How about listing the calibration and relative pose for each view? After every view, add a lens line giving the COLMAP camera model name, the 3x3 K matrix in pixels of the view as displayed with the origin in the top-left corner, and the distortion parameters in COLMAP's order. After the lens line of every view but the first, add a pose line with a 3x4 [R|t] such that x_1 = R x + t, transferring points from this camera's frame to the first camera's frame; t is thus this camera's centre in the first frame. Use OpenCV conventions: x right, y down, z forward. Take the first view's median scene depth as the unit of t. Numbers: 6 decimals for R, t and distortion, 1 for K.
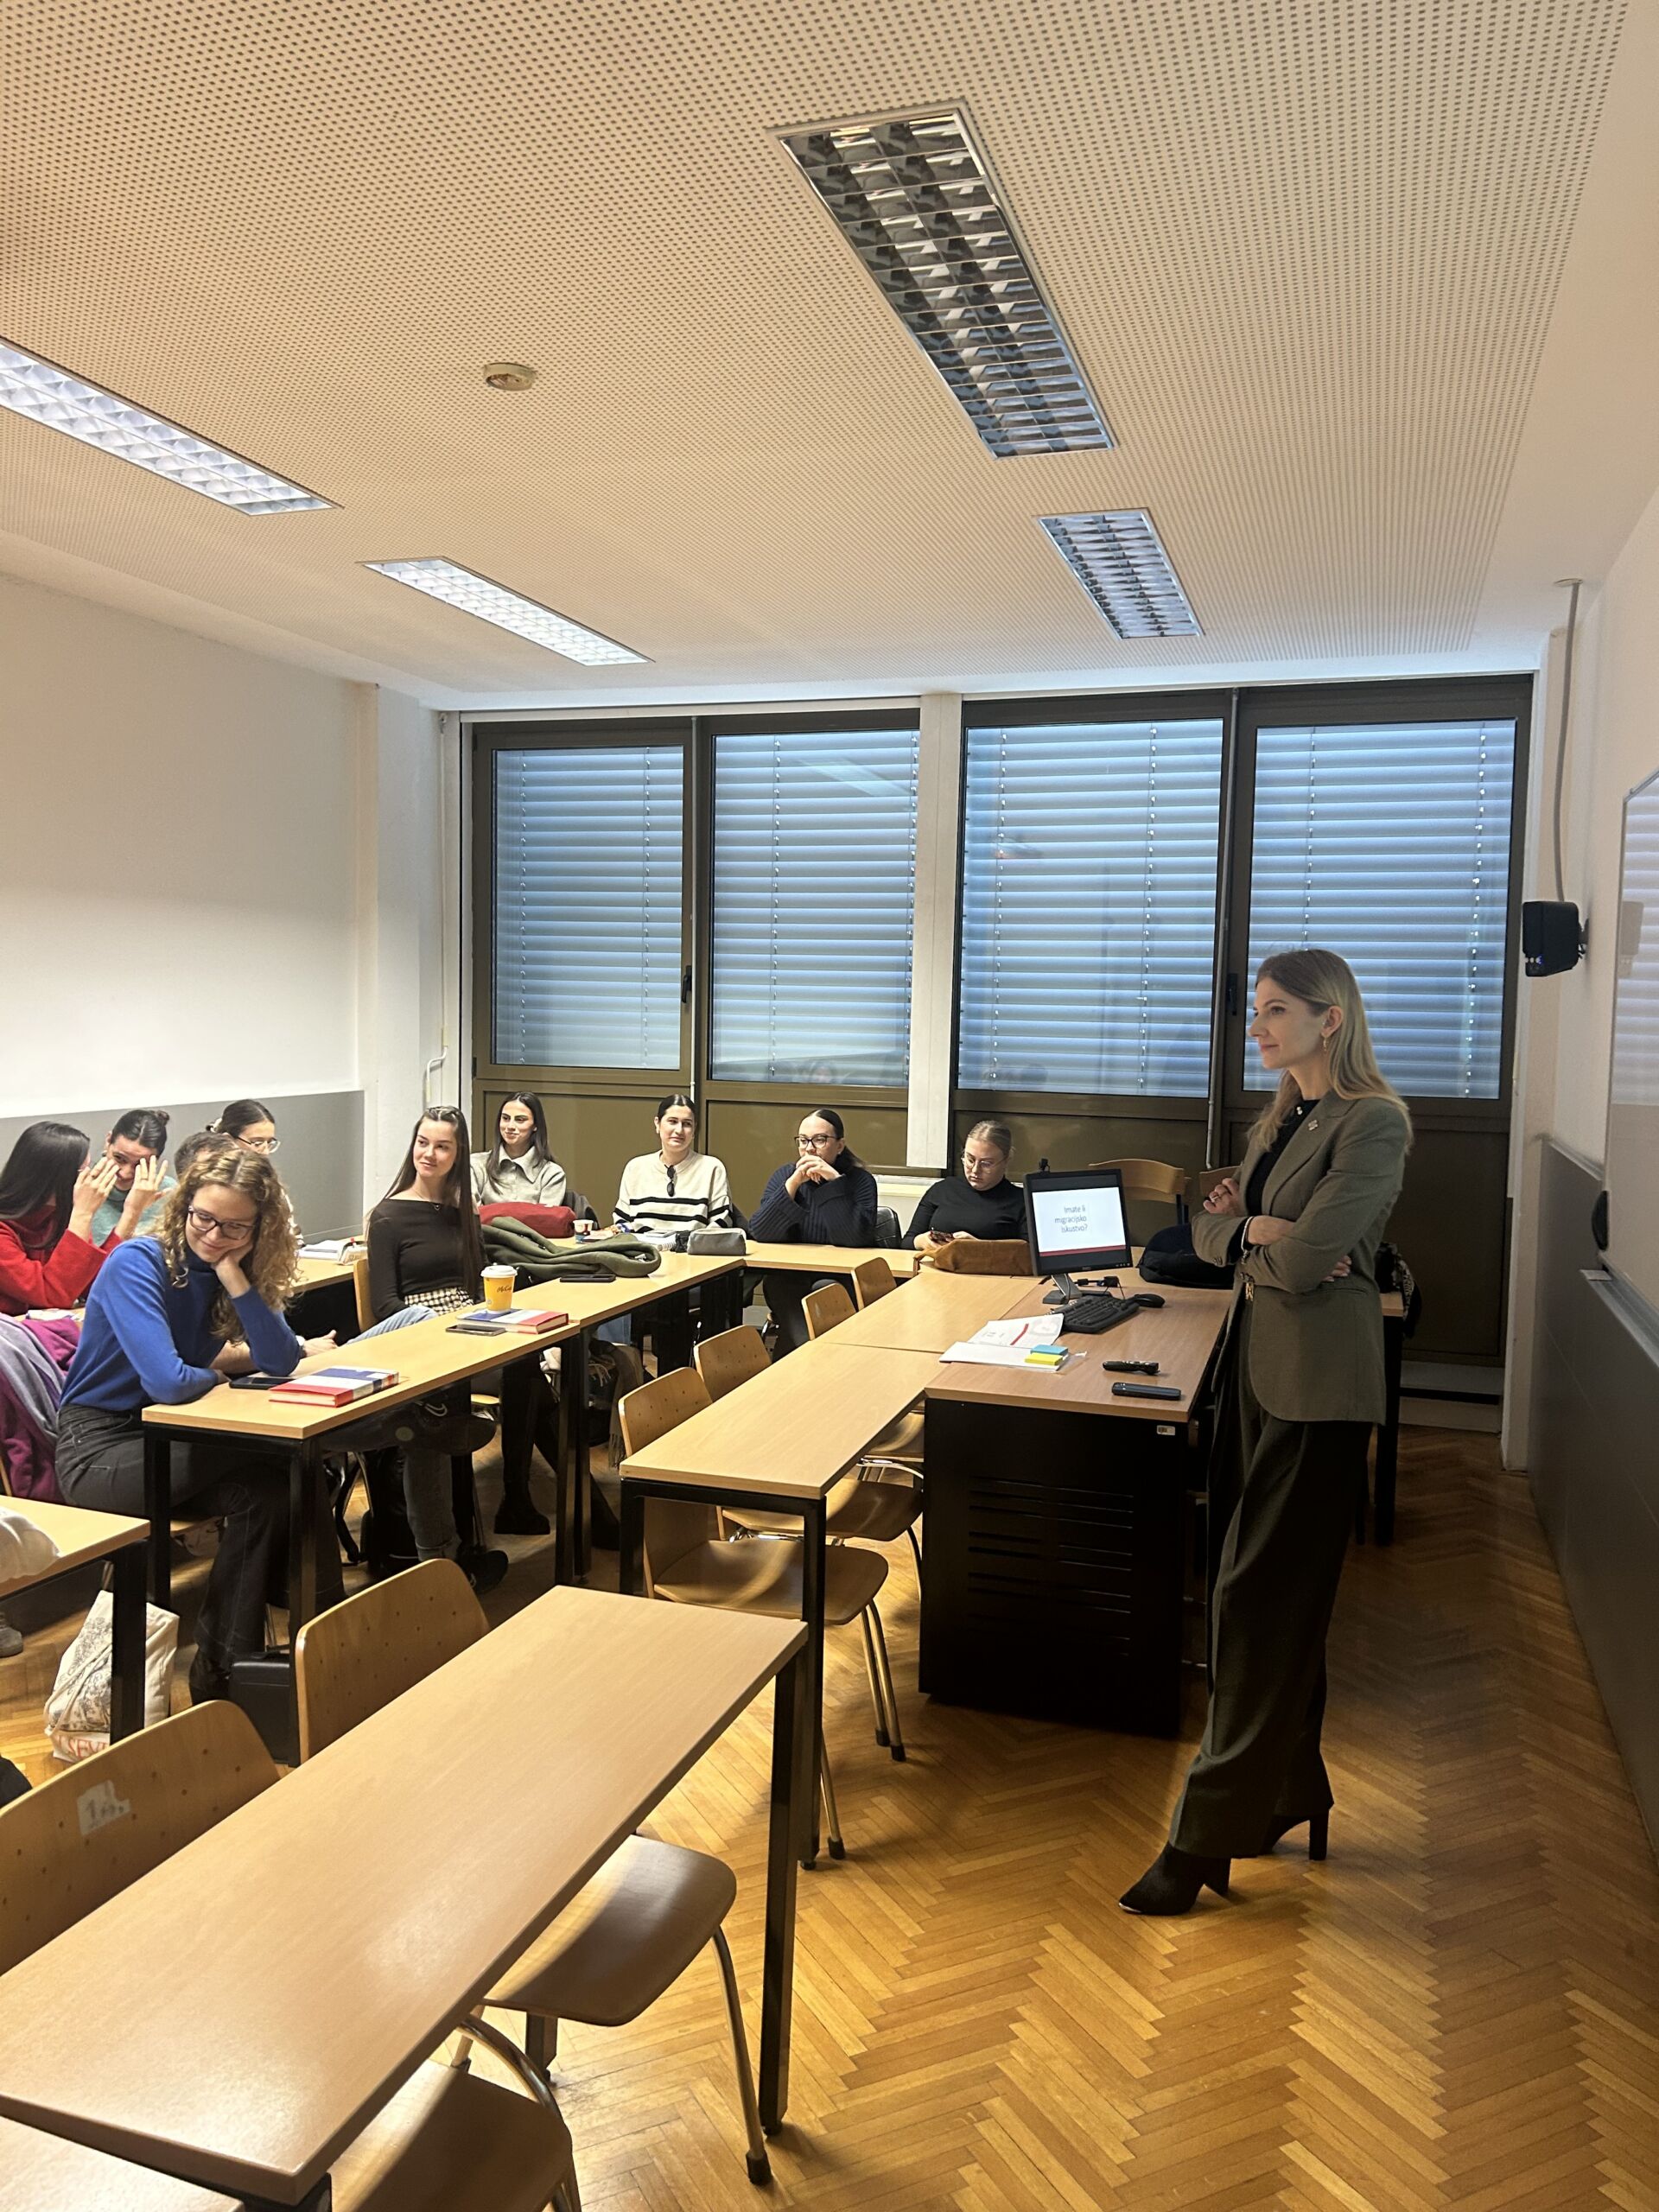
lens RADIAL K [[1675.0, 0, 841.9], [0, 1675.0, 1118.9], [0, 0, 1]] dist [0.083080, -0.095859]
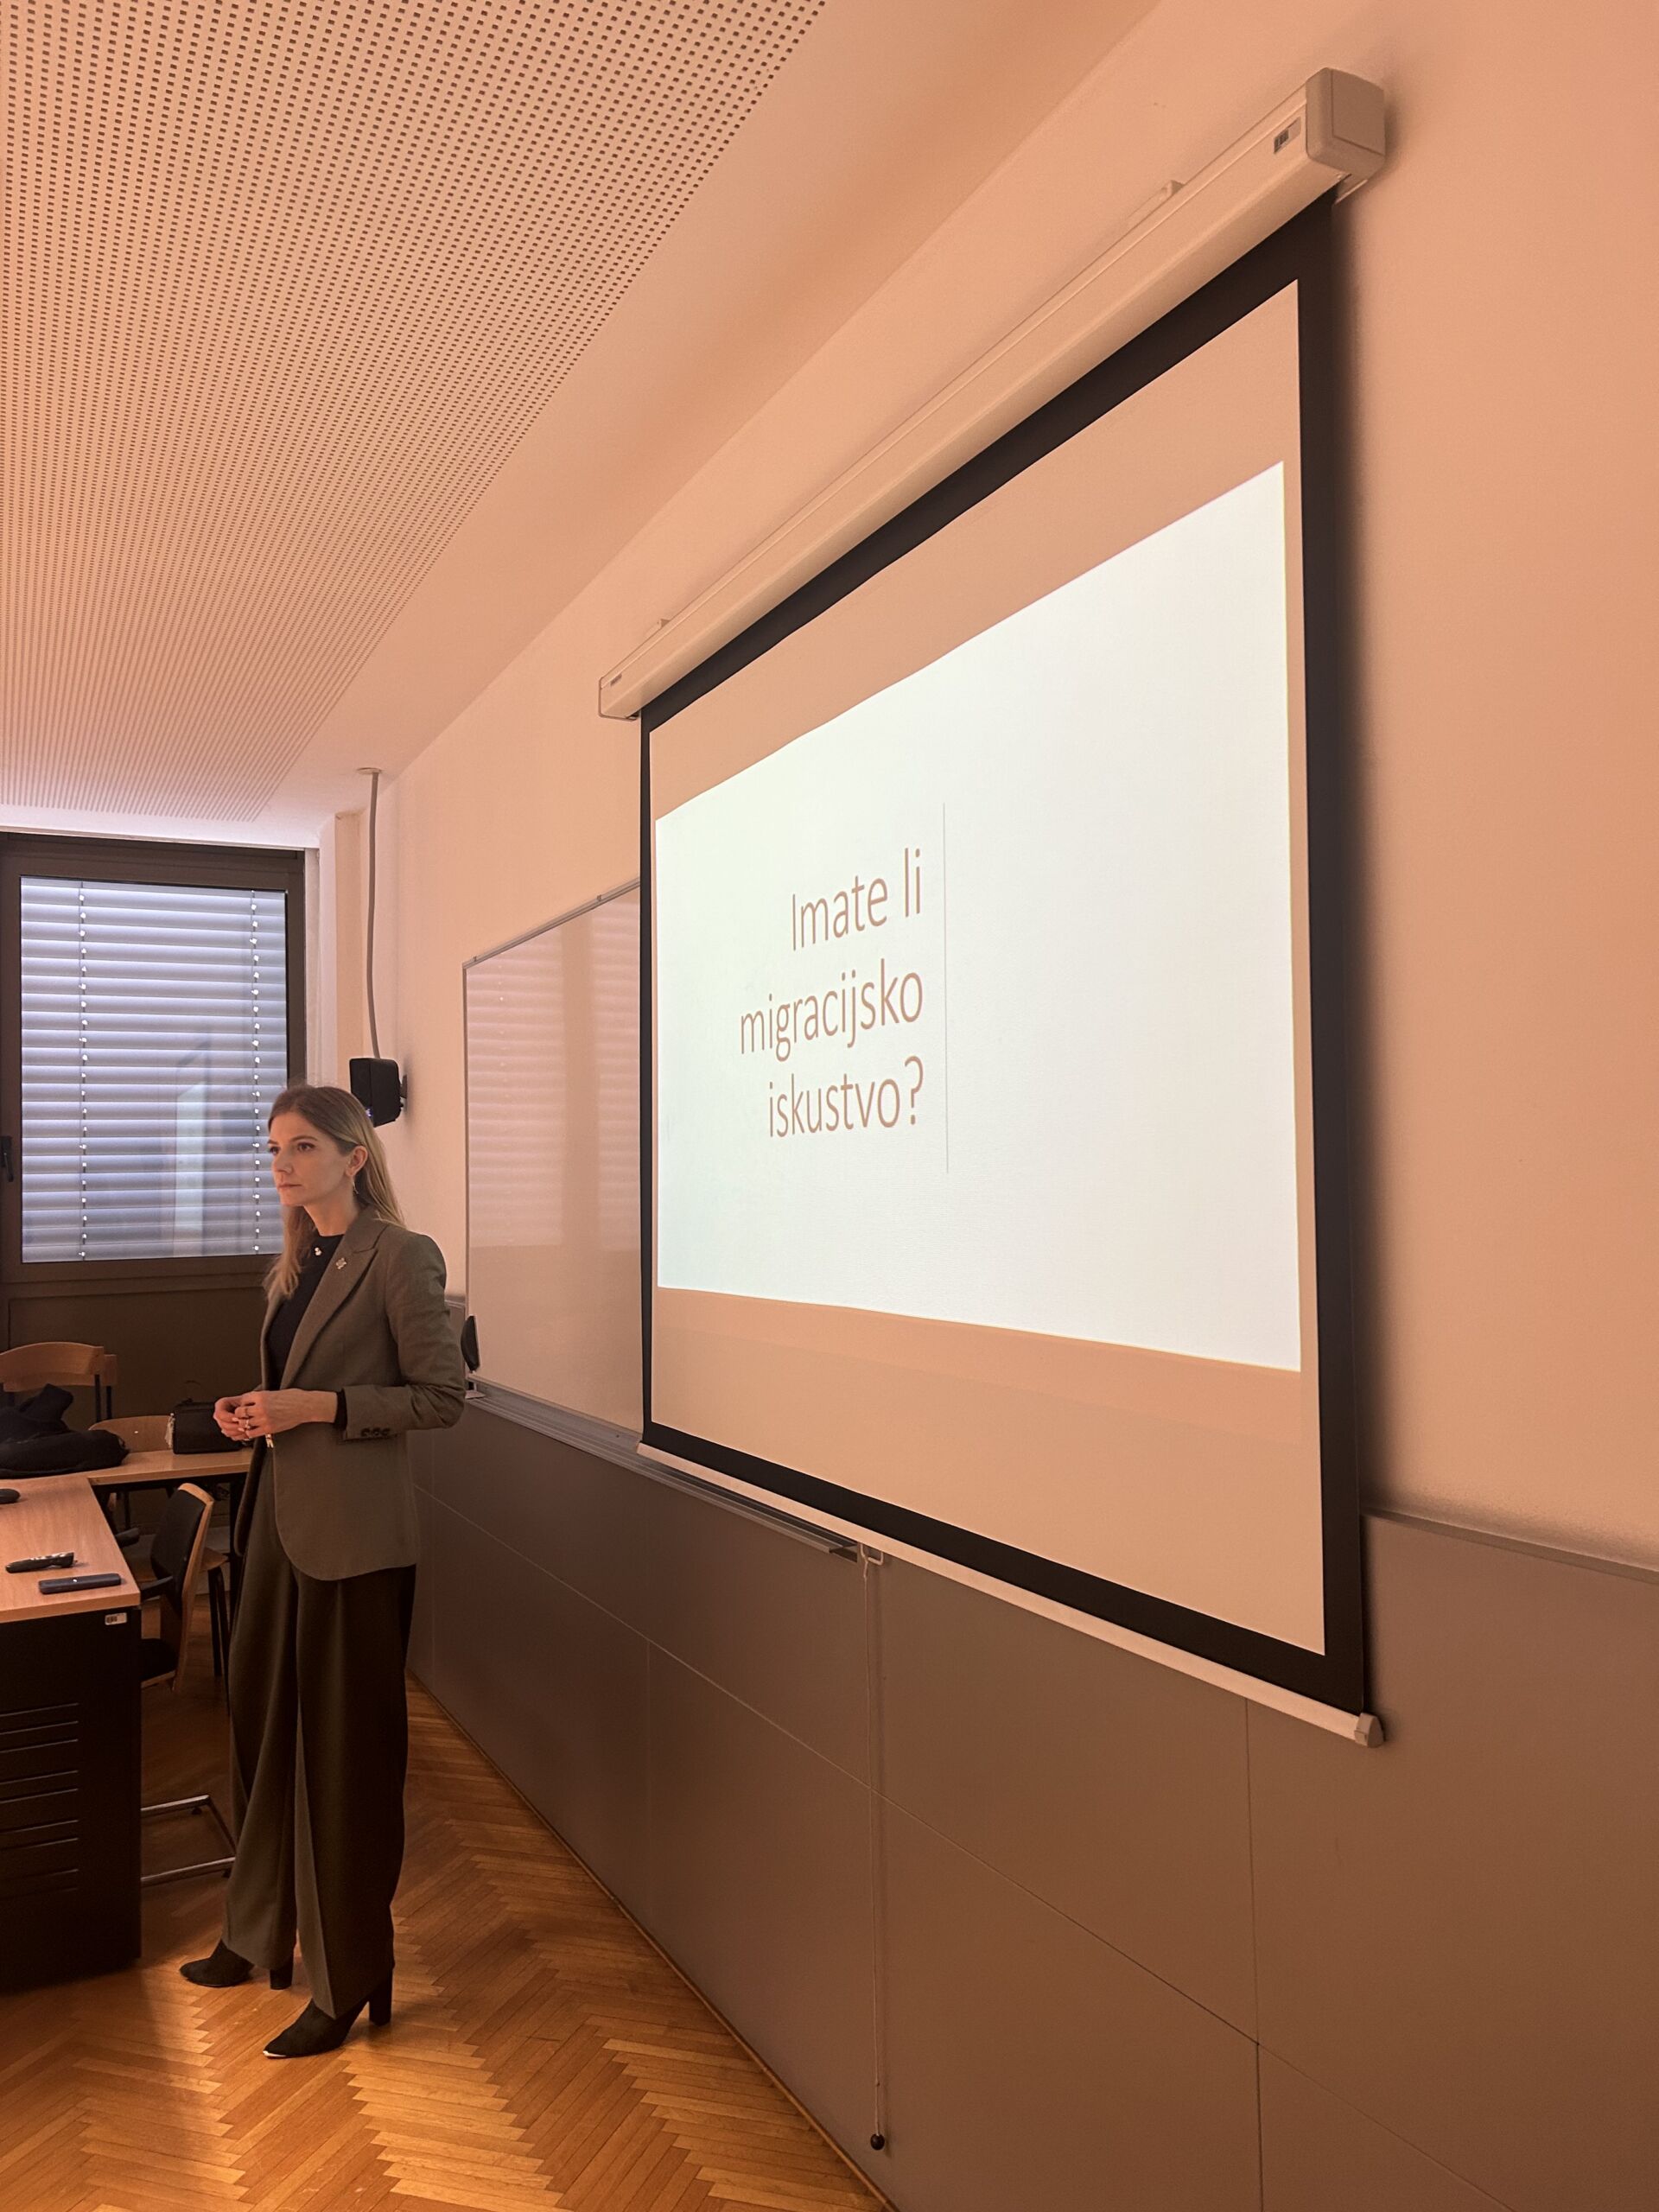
lens RADIAL K [[1673.2, 0, 832.1], [0, 1673.2, 1117.9], [0, 0, 1]] dist [0.078939, -0.083482]
pose [[0.715304, -0.008721, 0.698759, -0.159932], [0.083520, 0.993822, -0.073094, 0.015620], [-0.693804, 0.110645, 0.711613, 0.052979]]
